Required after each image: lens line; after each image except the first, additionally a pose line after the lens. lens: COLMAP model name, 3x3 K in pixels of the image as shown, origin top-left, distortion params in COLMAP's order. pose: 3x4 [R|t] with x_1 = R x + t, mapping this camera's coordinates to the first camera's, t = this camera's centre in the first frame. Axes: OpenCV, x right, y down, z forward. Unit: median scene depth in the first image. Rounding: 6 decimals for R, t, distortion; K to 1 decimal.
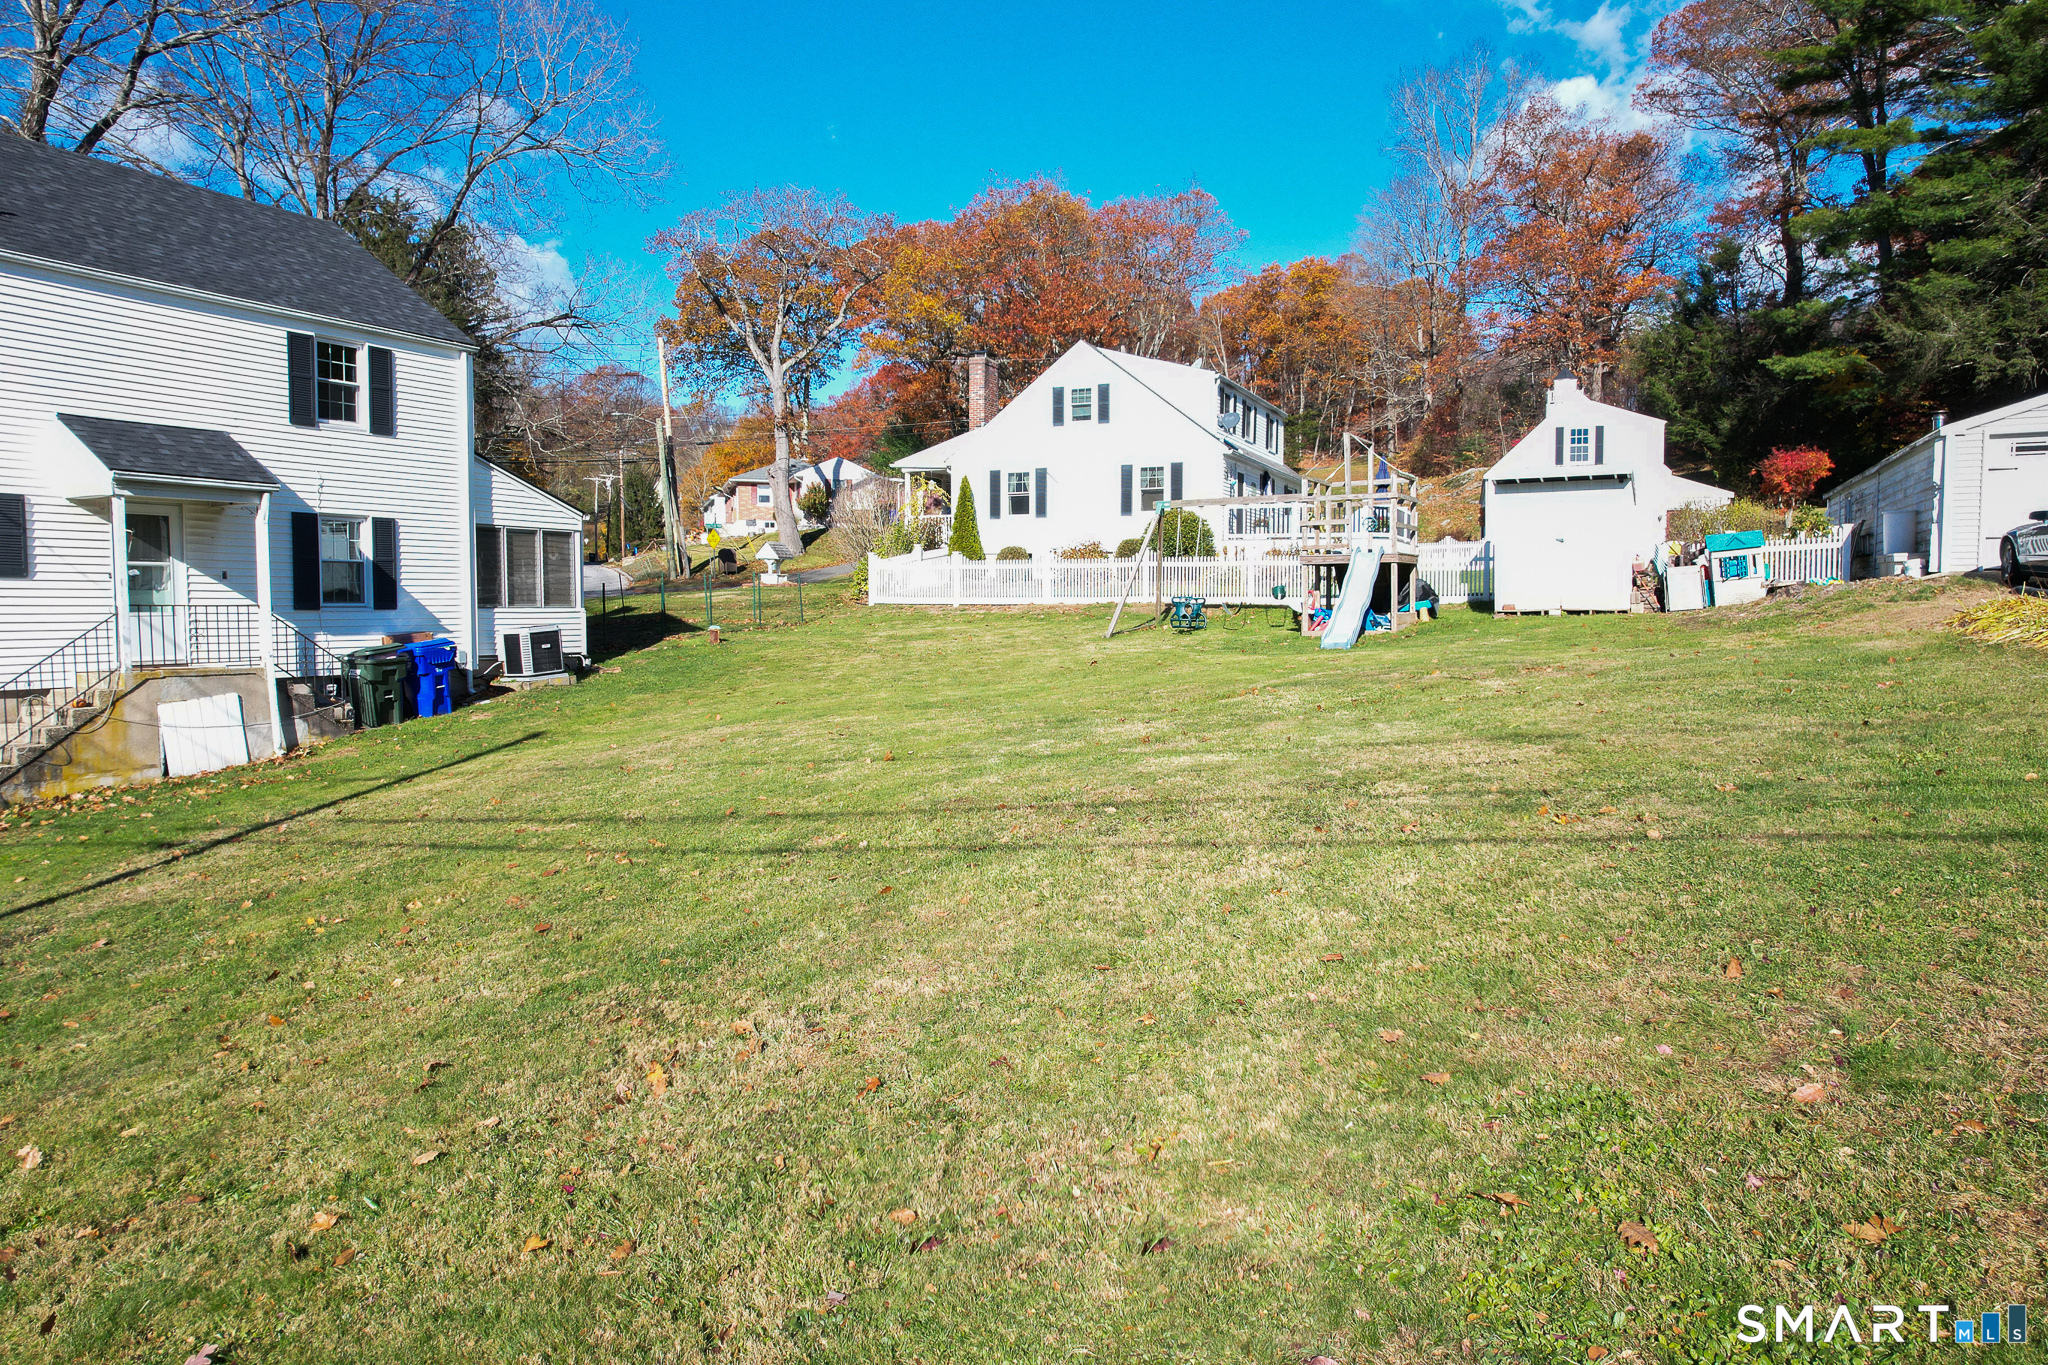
lens RADIAL K [[1300.0, 0, 1024.0], [0, 1300.0, 682.5], [0, 0, 1]] dist [-0.088357, 0.077375]
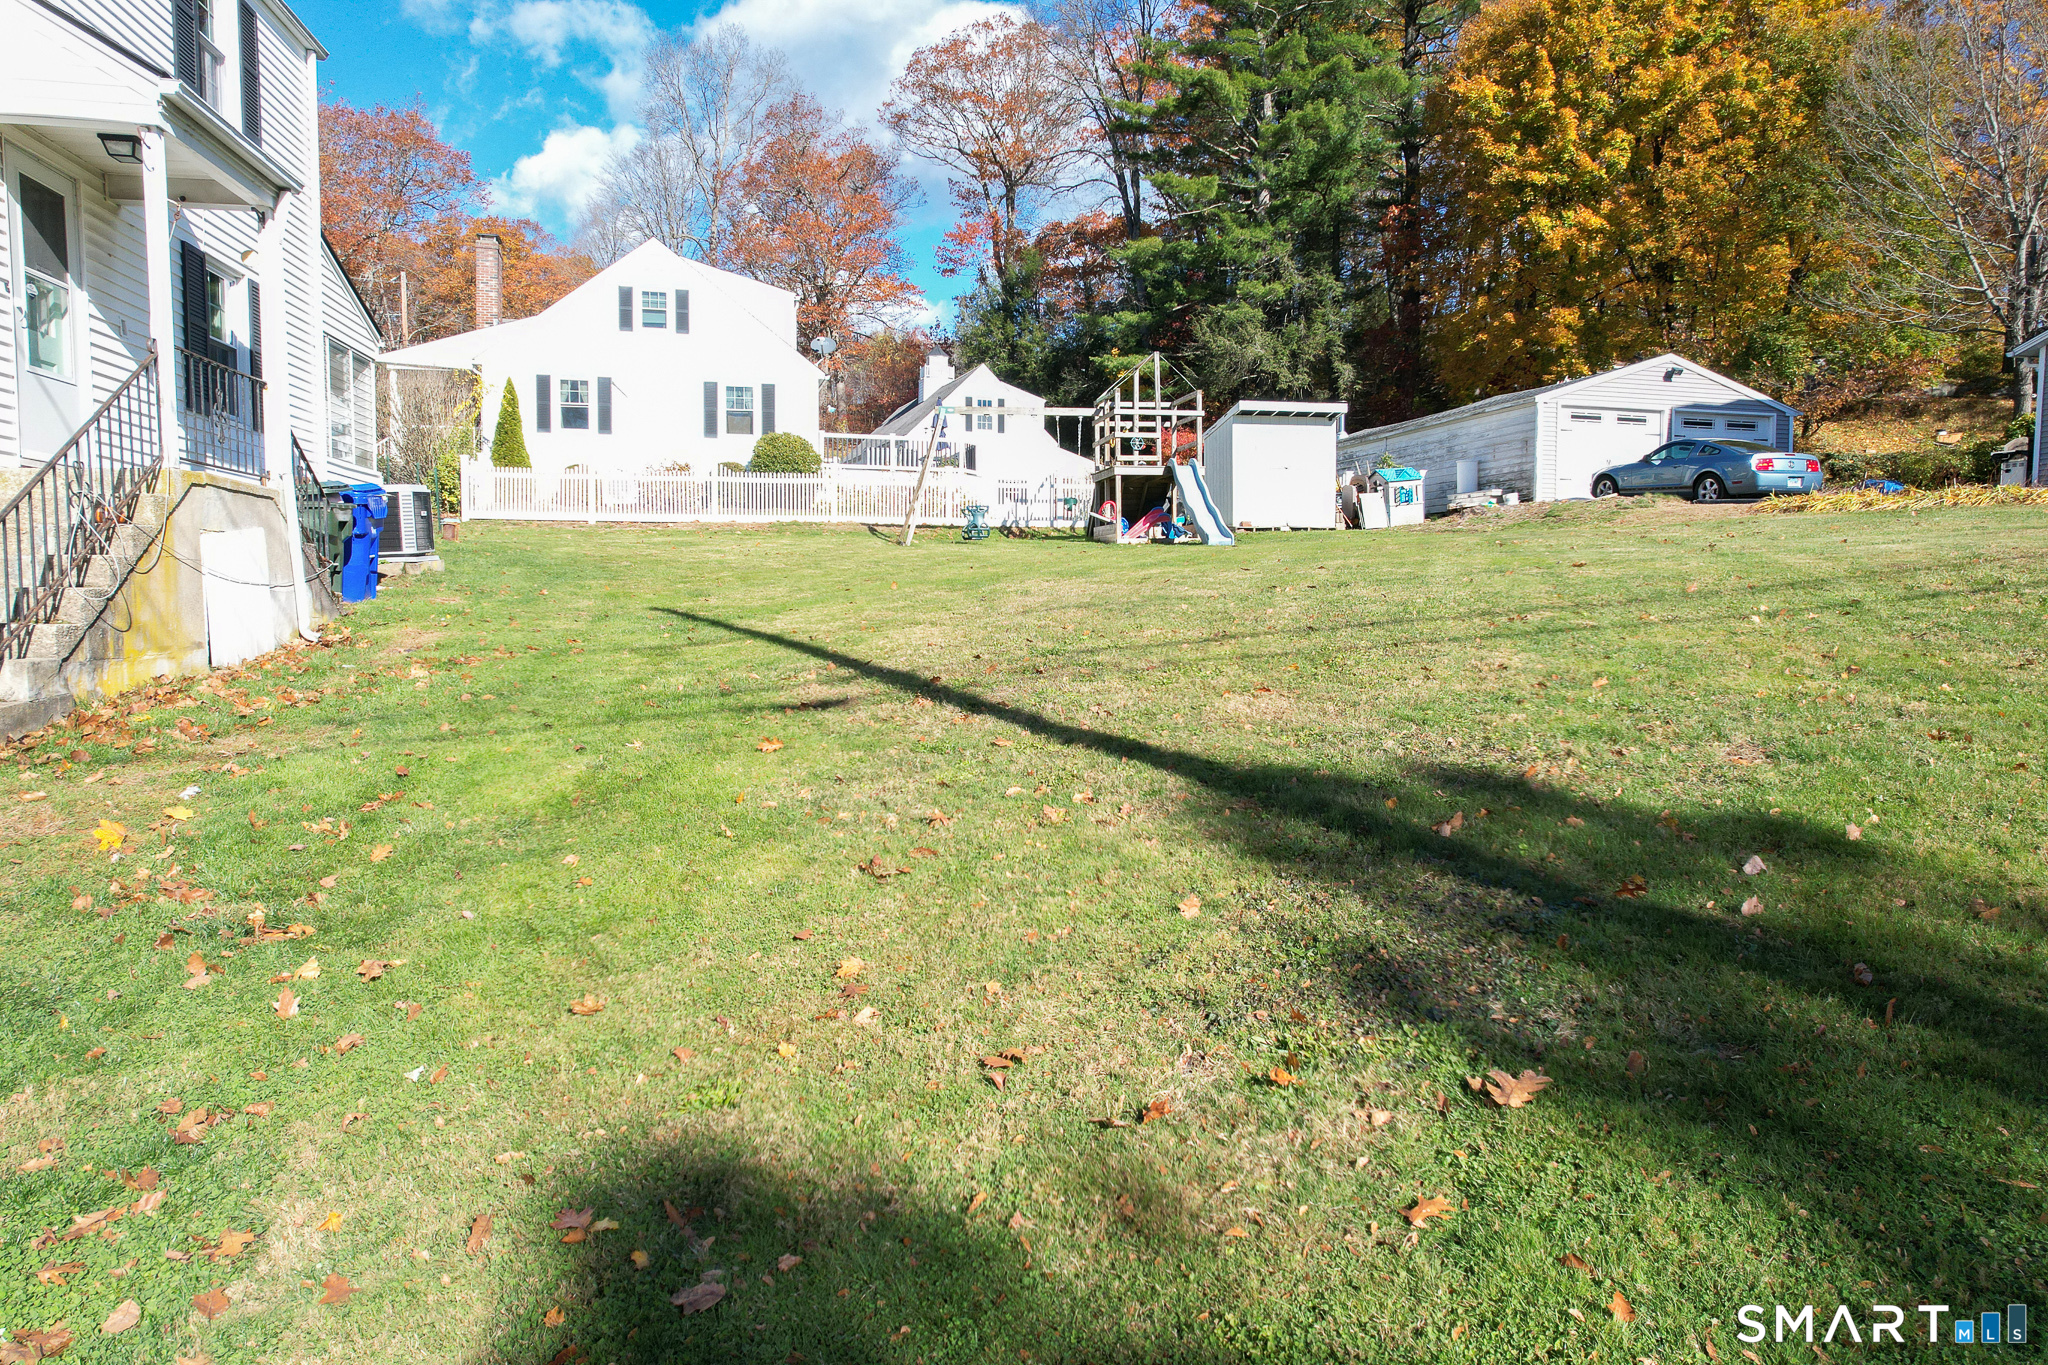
lens RADIAL K [[1300.0, 0, 1024.0], [0, 1300.0, 682.5], [0, 0, 1]] dist [-0.088357, 0.077375]
pose [[0.773350, -0.036585, 0.632923, -0.730556], [0.033595, 0.999296, 0.016713, 0.081407], [-0.633089, 0.008339, 0.774034, 0.338786]]
